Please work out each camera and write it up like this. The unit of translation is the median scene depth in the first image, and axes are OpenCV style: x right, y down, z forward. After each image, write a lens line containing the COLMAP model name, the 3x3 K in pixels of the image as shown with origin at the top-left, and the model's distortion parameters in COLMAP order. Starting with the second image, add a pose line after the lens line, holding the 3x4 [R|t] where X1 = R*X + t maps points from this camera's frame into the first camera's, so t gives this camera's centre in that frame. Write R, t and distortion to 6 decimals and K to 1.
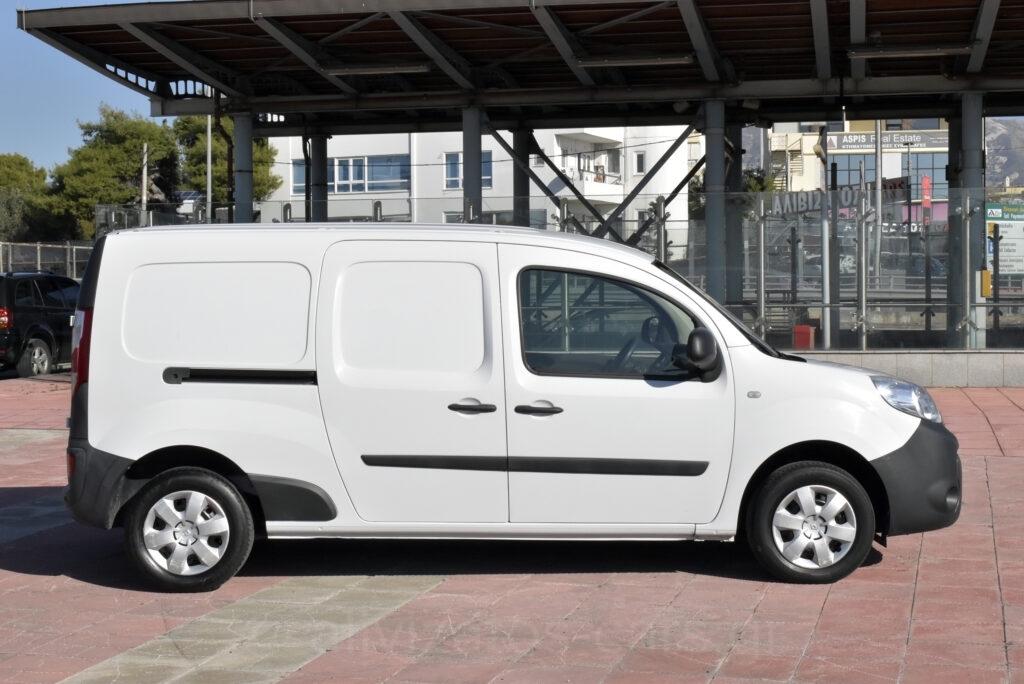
lens RADIAL K [[1645.7, 0, 512.0], [0, 1645.7, 342.0], [0, 0, 1]] dist [-0.020701, 0.031536]
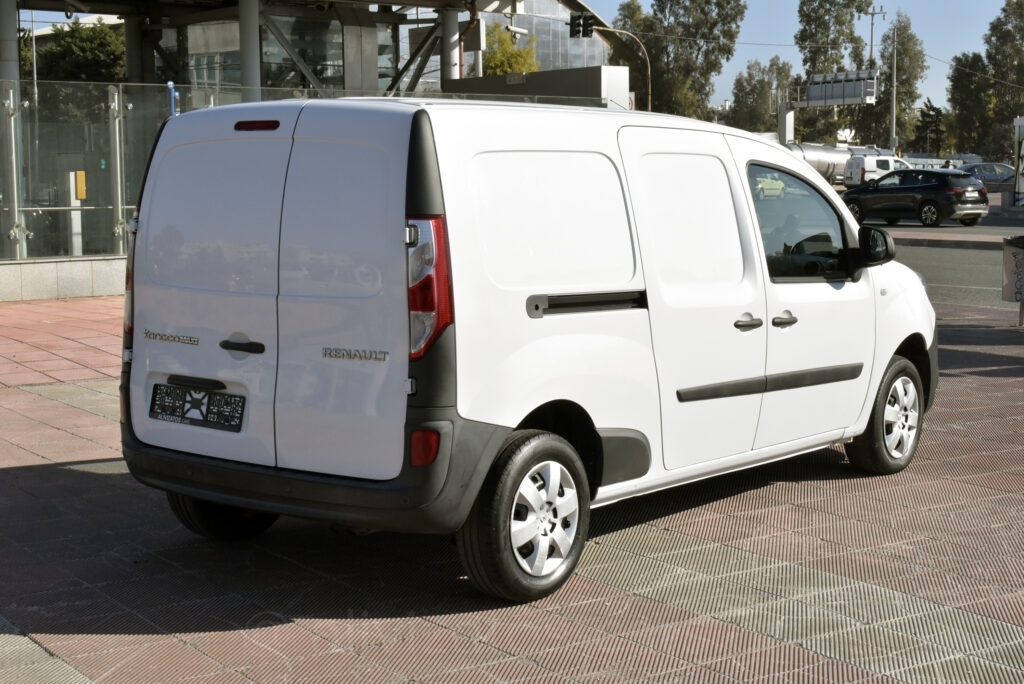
lens RADIAL K [[1645.7, 0, 512.0], [0, 1645.7, 342.0], [0, 0, 1]] dist [-0.020701, 0.031536]
pose [[0.633576, -0.074848, 0.770051, -0.769826], [0.030127, 0.996941, 0.072114, -0.017027], [-0.773094, -0.022490, 0.633893, 0.540867]]
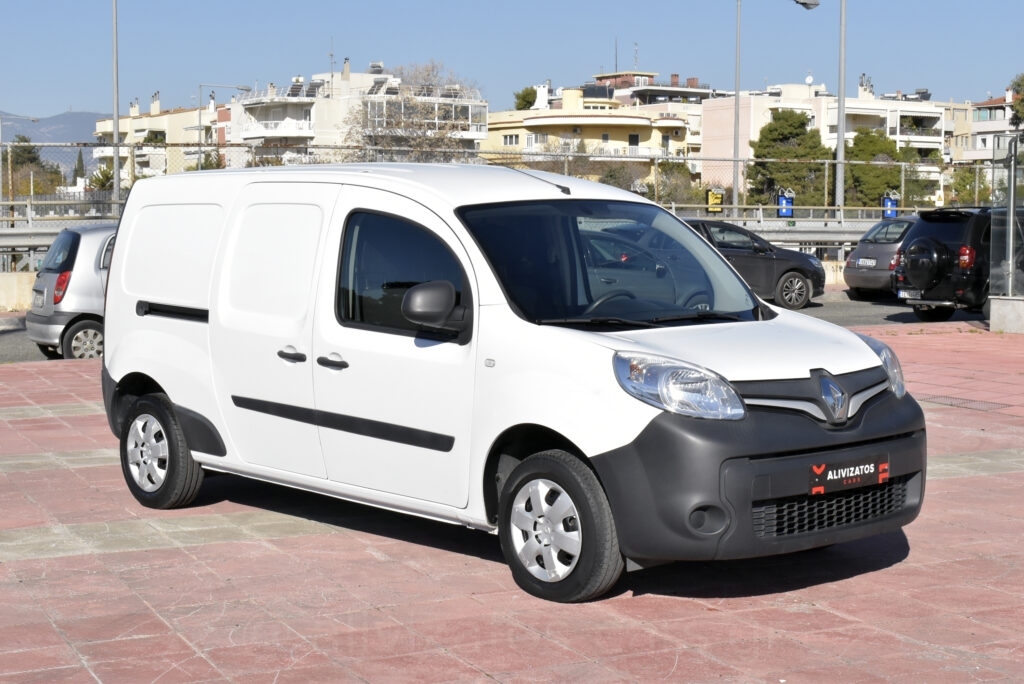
lens RADIAL K [[1841.3, 0, 512.0], [0, 1841.3, 342.0], [0, 0, 1]] dist [-0.532233, -0.008150]
pose [[0.658895, 0.059907, -0.749846, 0.852844], [-0.032970, 0.998166, 0.050775, -0.026303], [0.751512, -0.008733, 0.659662, 0.390674]]
